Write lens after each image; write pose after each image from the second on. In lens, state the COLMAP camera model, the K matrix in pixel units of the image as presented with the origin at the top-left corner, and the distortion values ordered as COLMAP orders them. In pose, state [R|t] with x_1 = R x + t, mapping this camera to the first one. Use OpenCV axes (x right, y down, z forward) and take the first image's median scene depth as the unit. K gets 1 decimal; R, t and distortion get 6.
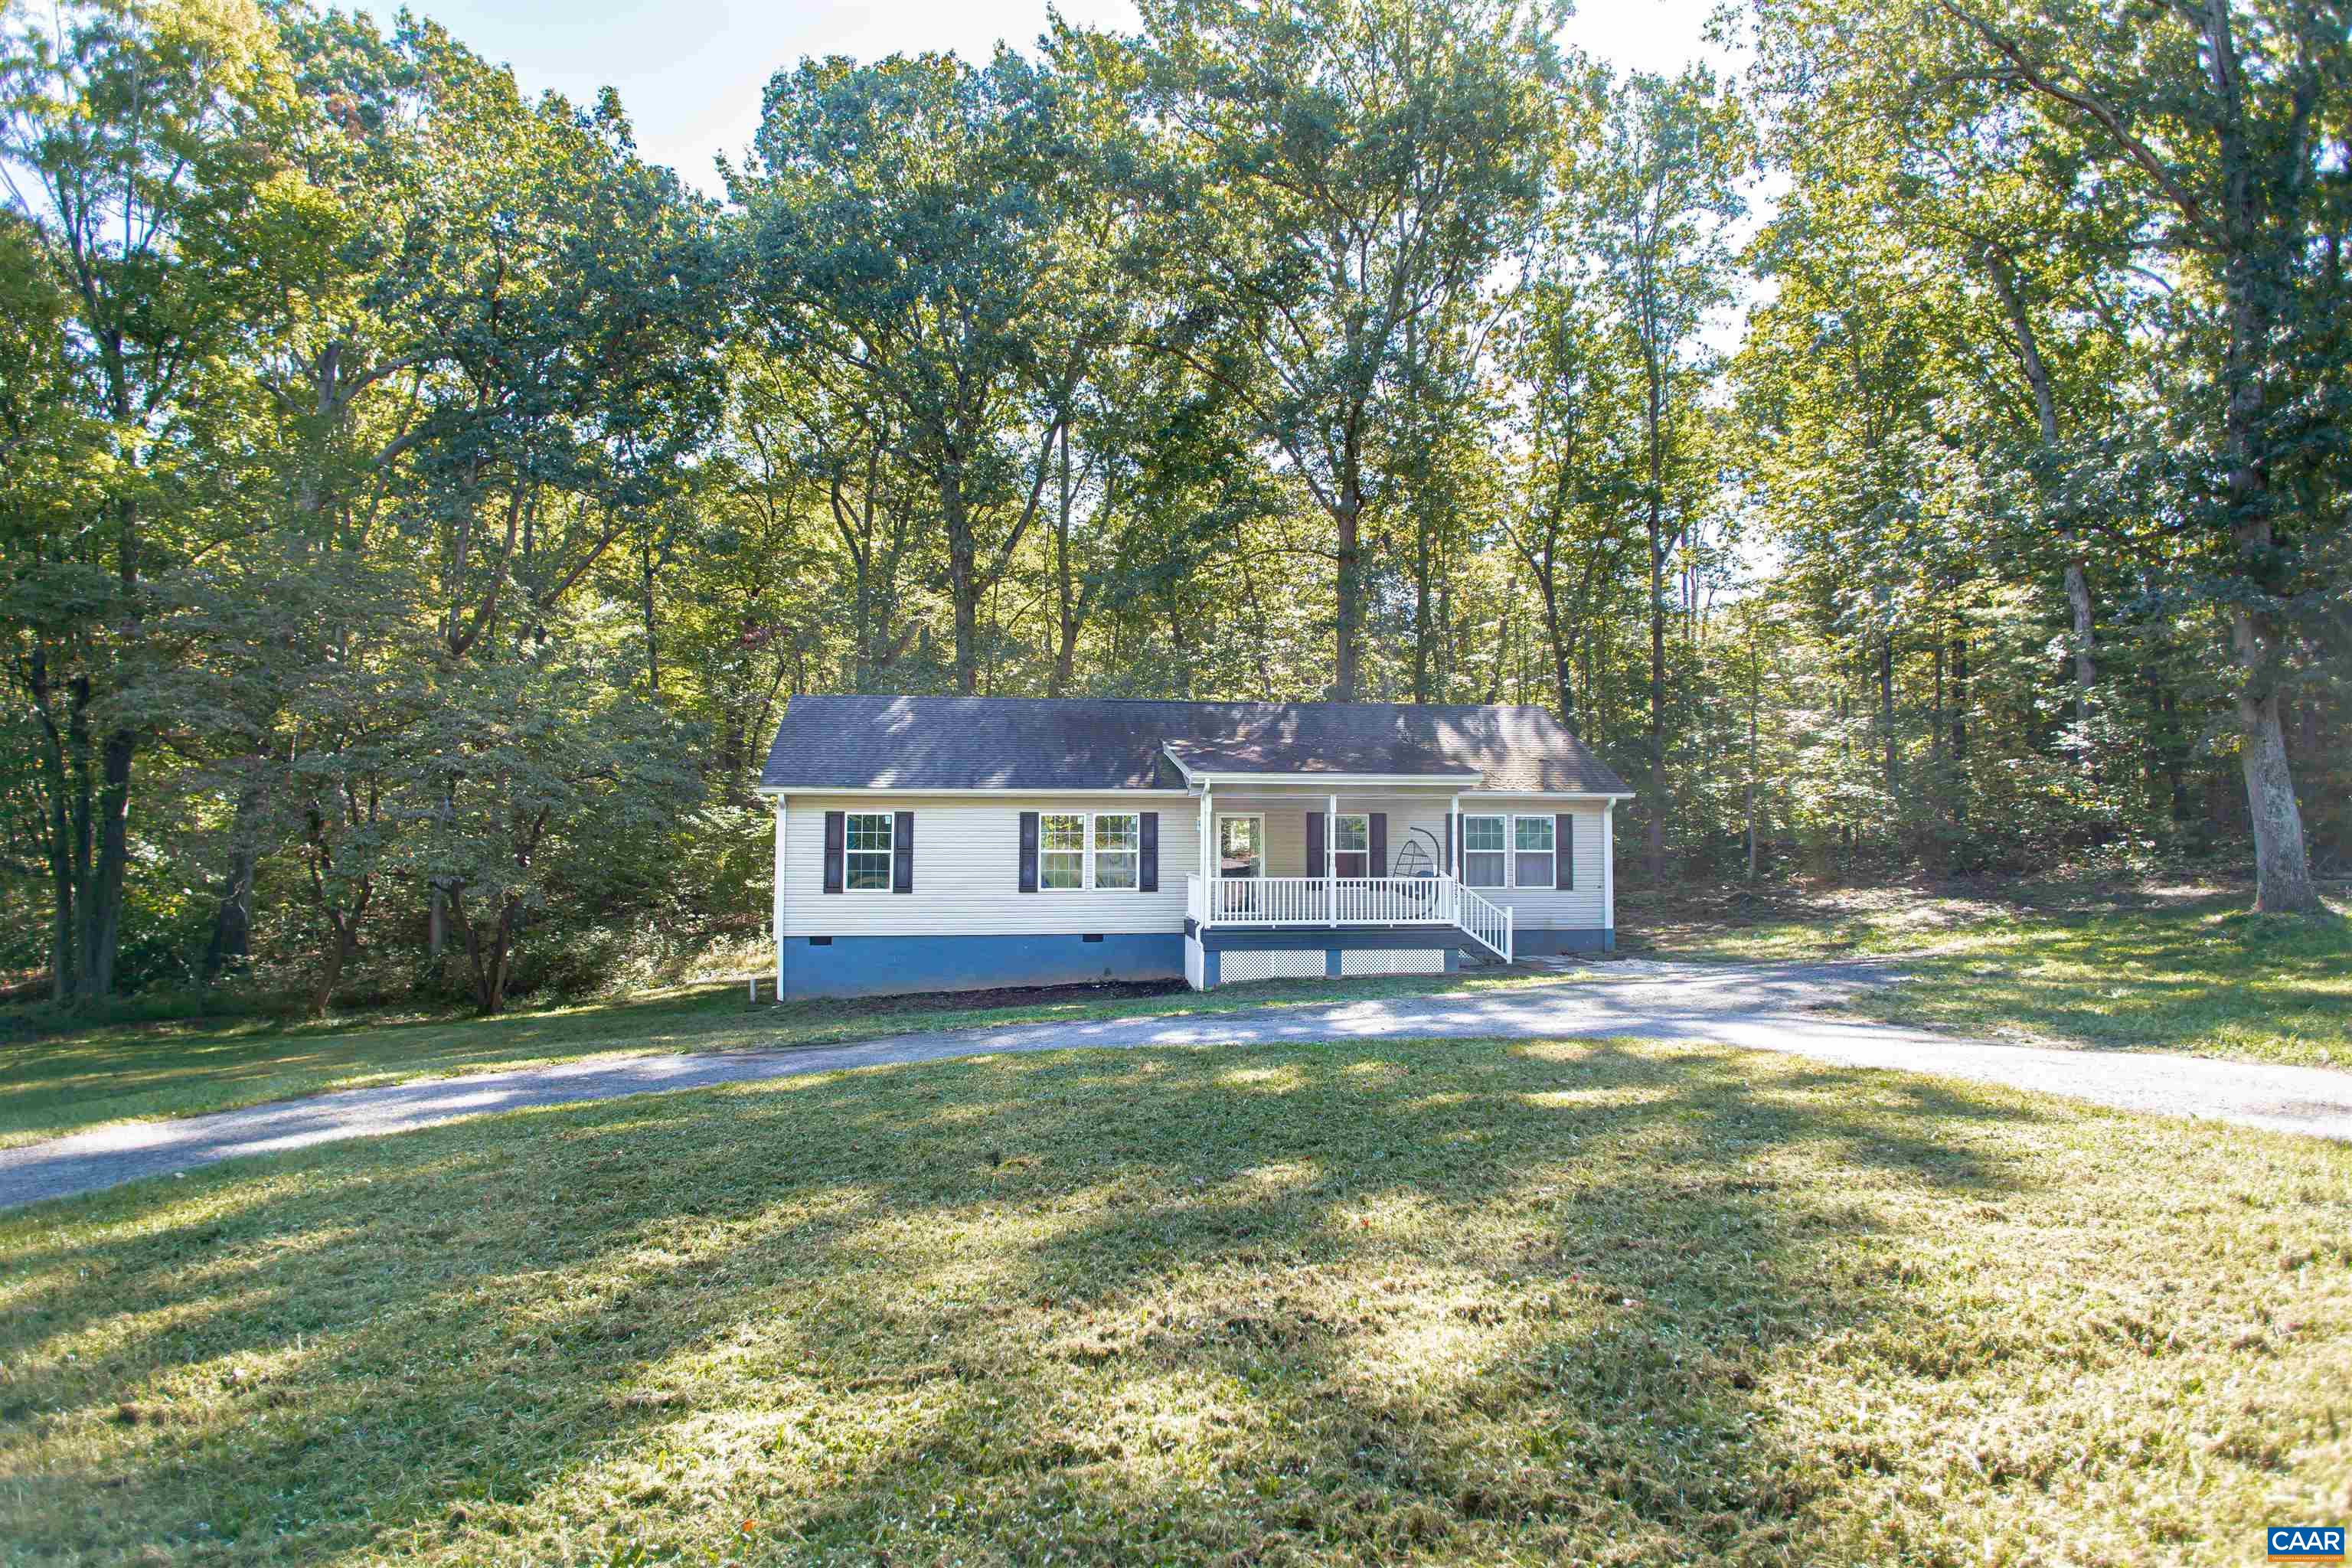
lens RADIAL K [[1313.2, 0, 1176.0], [0, 1313.2, 784.0], [0, 0, 1]] dist [0.021795, 0.000089]
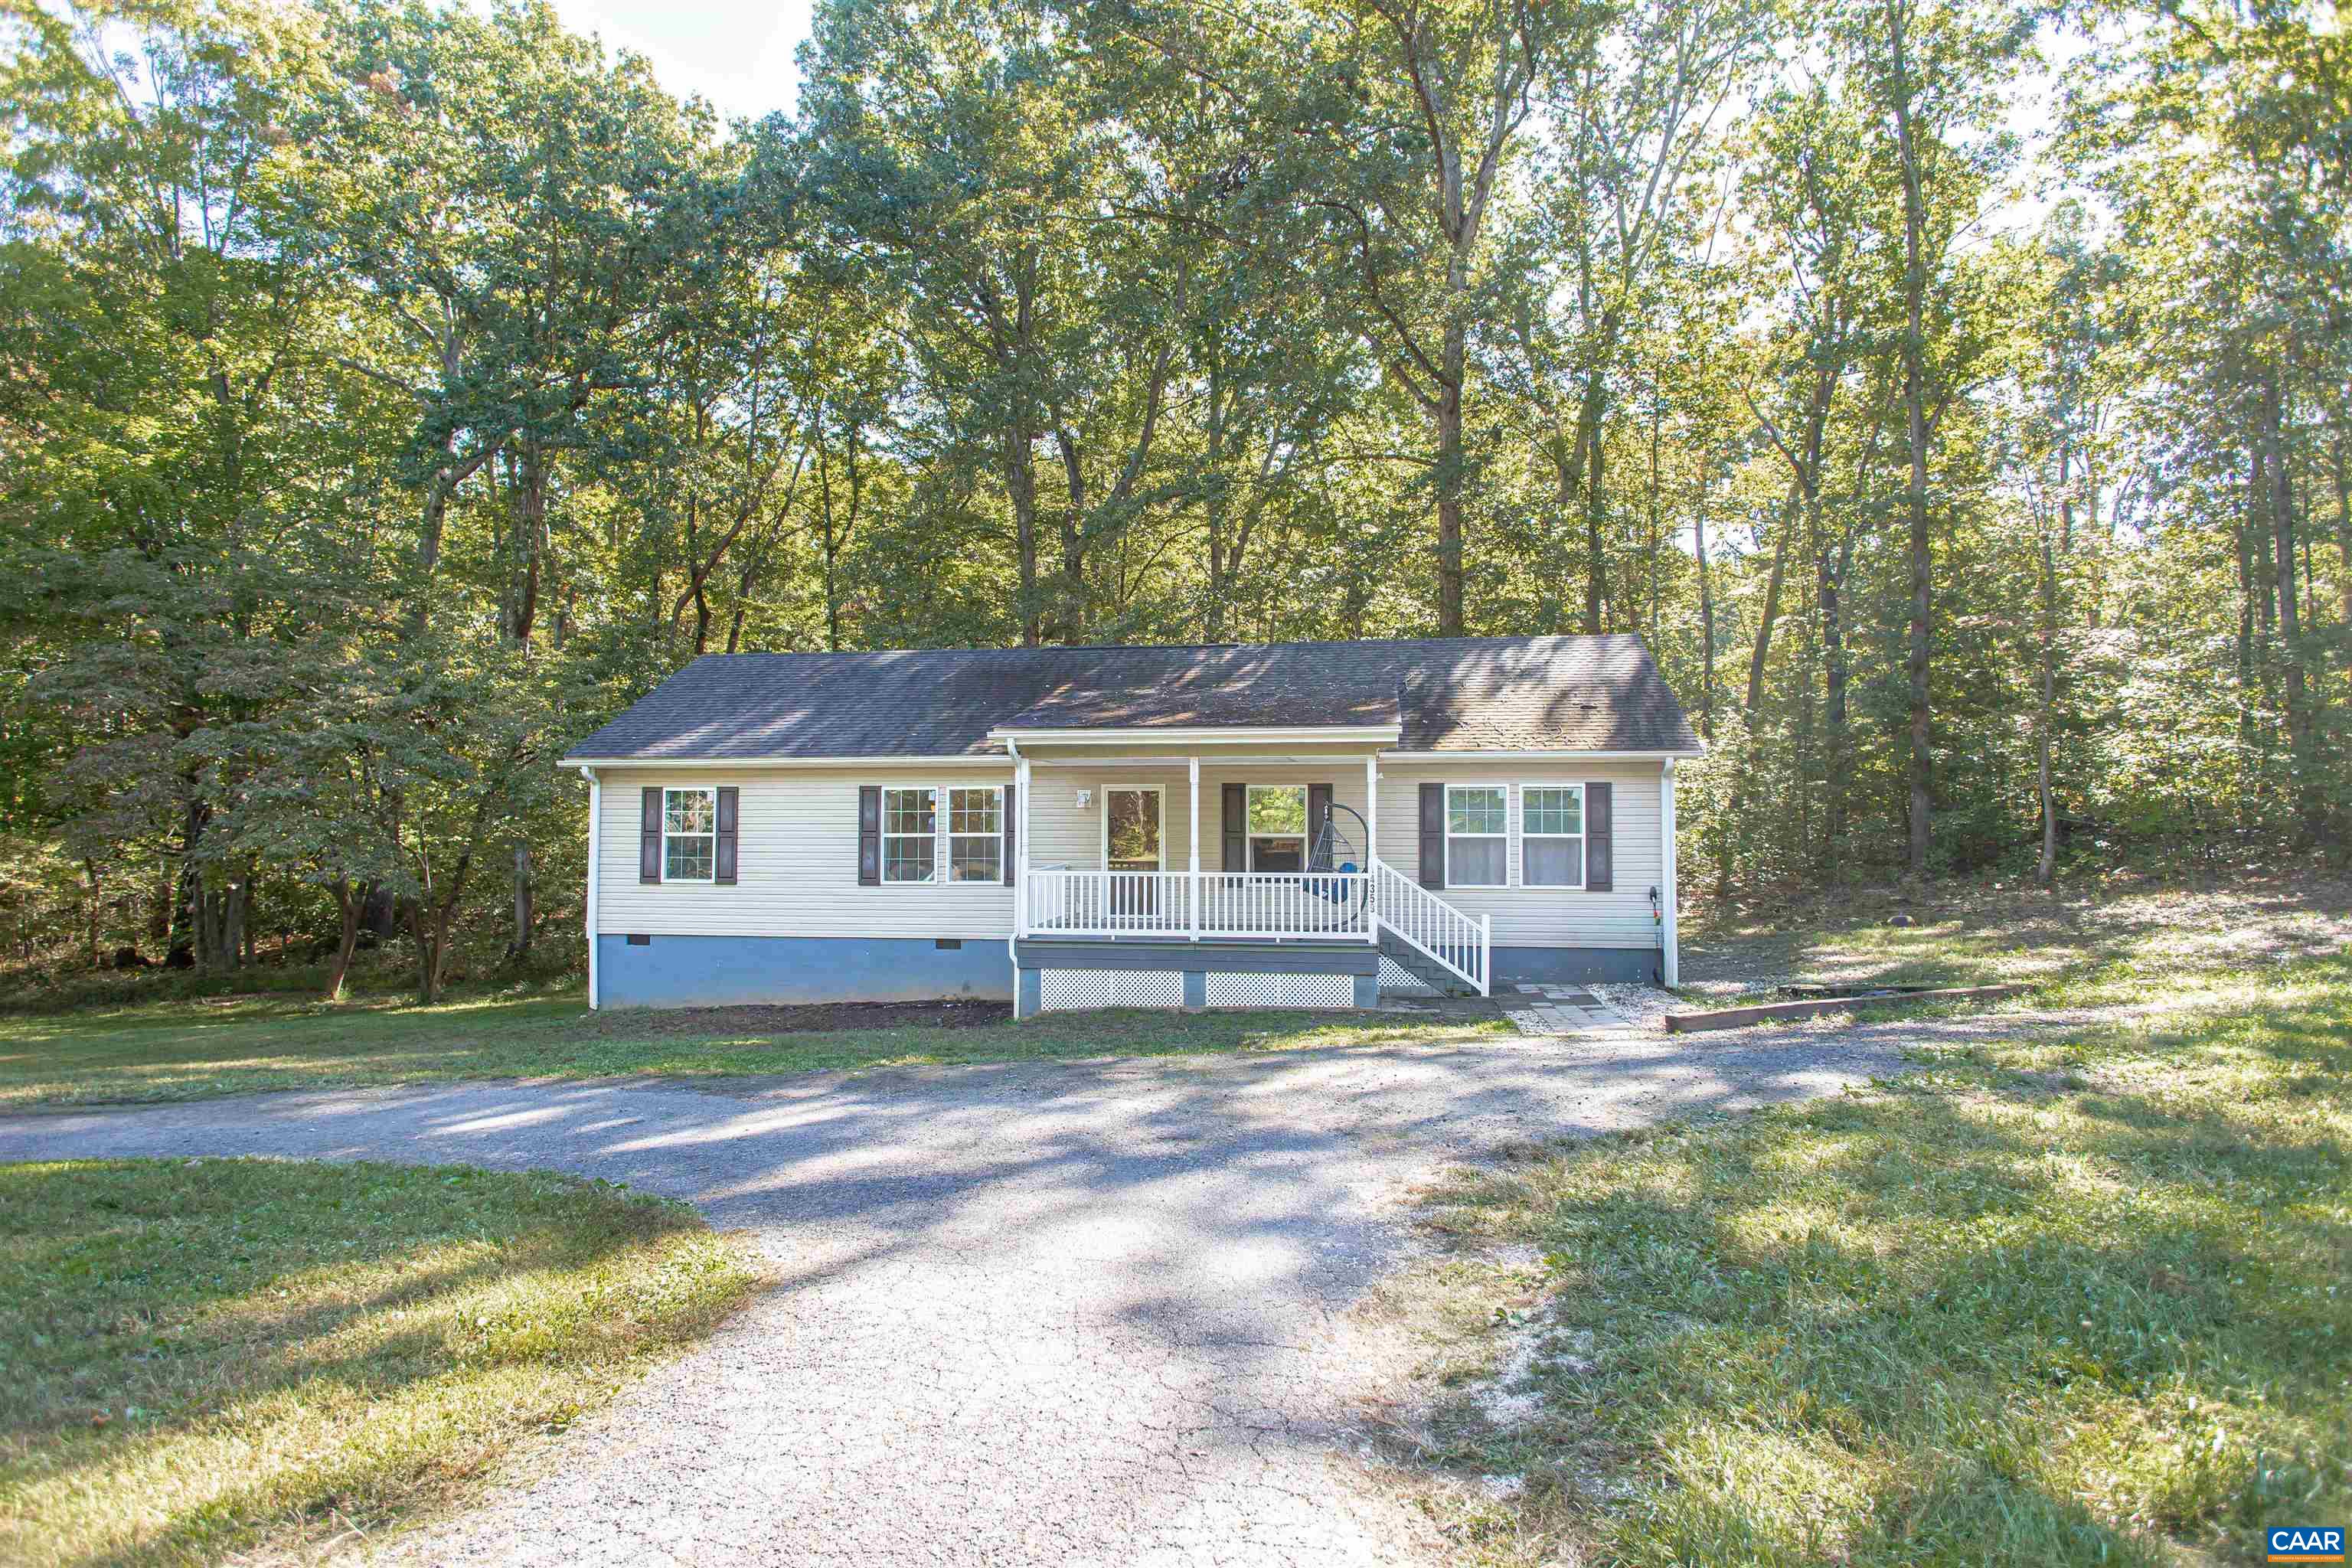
lens RADIAL K [[1313.2, 0, 1176.0], [0, 1313.2, 784.0], [0, 0, 1]] dist [0.021795, 0.000089]
pose [[0.955398, -0.009370, -0.295173, 0.306689], [0.013882, 0.999817, 0.013195, 0.012285], [0.294996, -0.016704, 0.955353, 0.288411]]
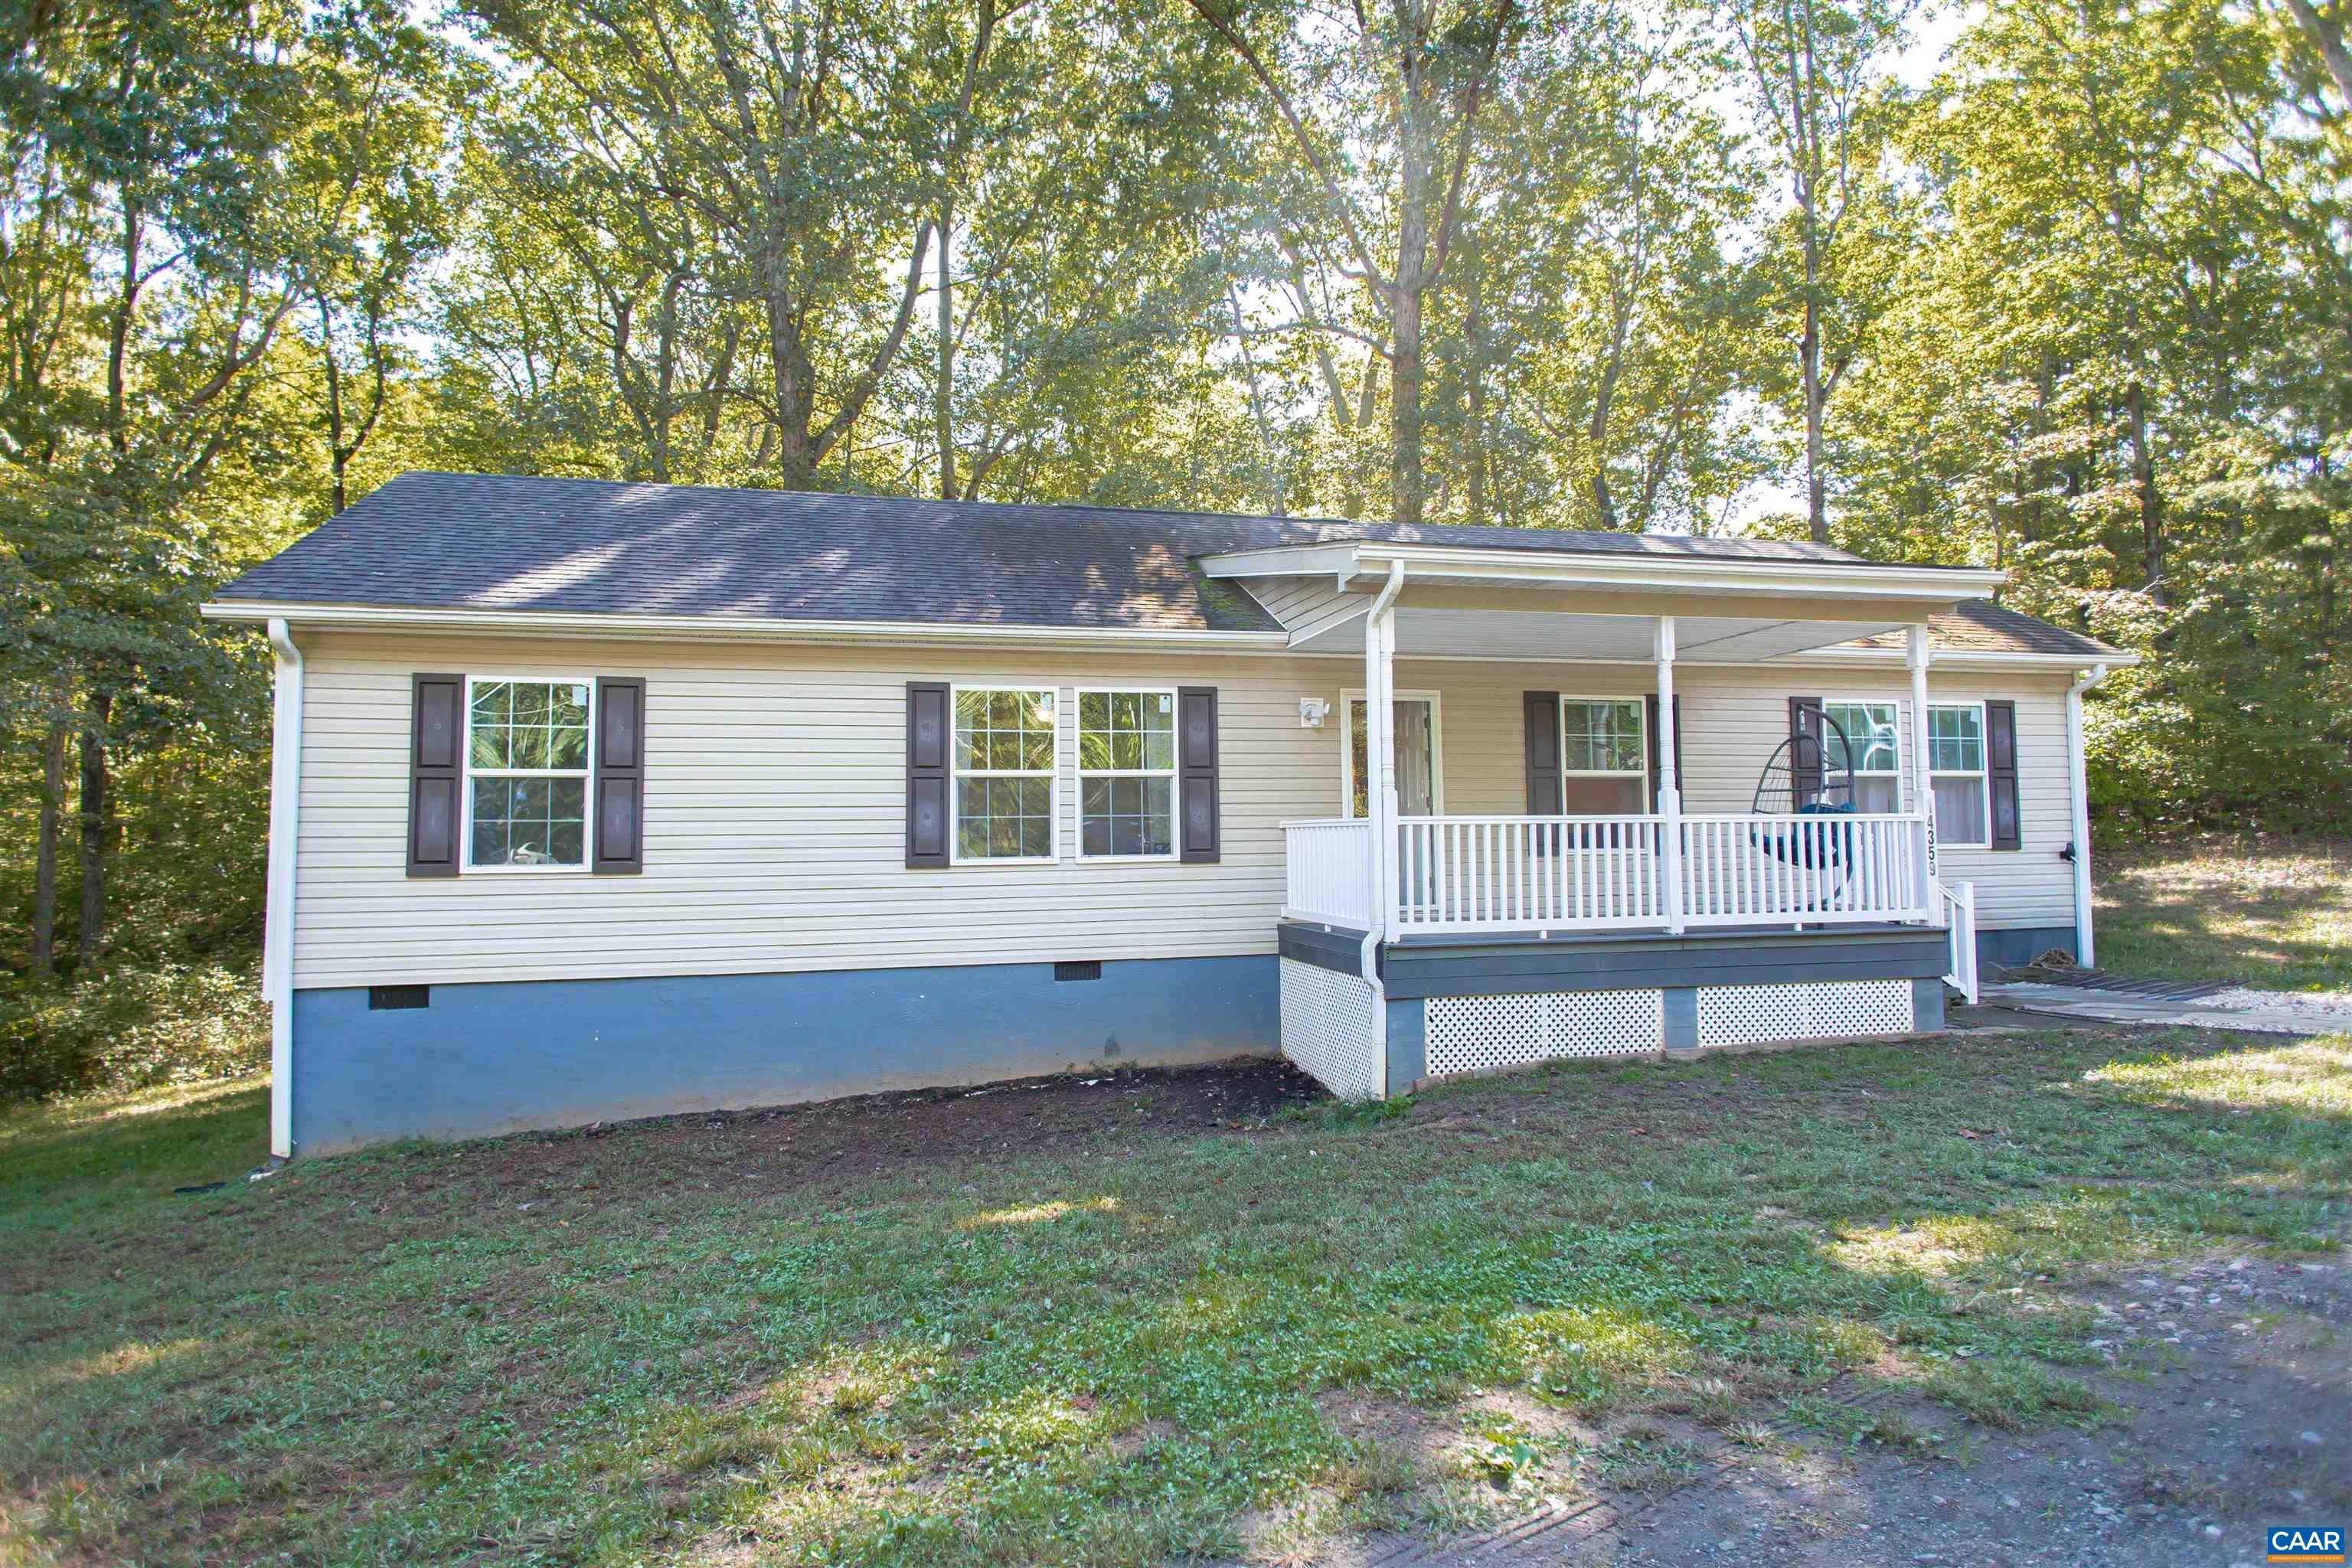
lens RADIAL K [[1313.2, 0, 1176.0], [0, 1313.2, 784.0], [0, 0, 1]] dist [0.021795, 0.000089]
pose [[0.994081, -0.010534, 0.108125, -0.078142], [0.011963, 0.999849, -0.012574, 0.061507], [-0.107976, 0.013794, 0.994058, 0.567142]]
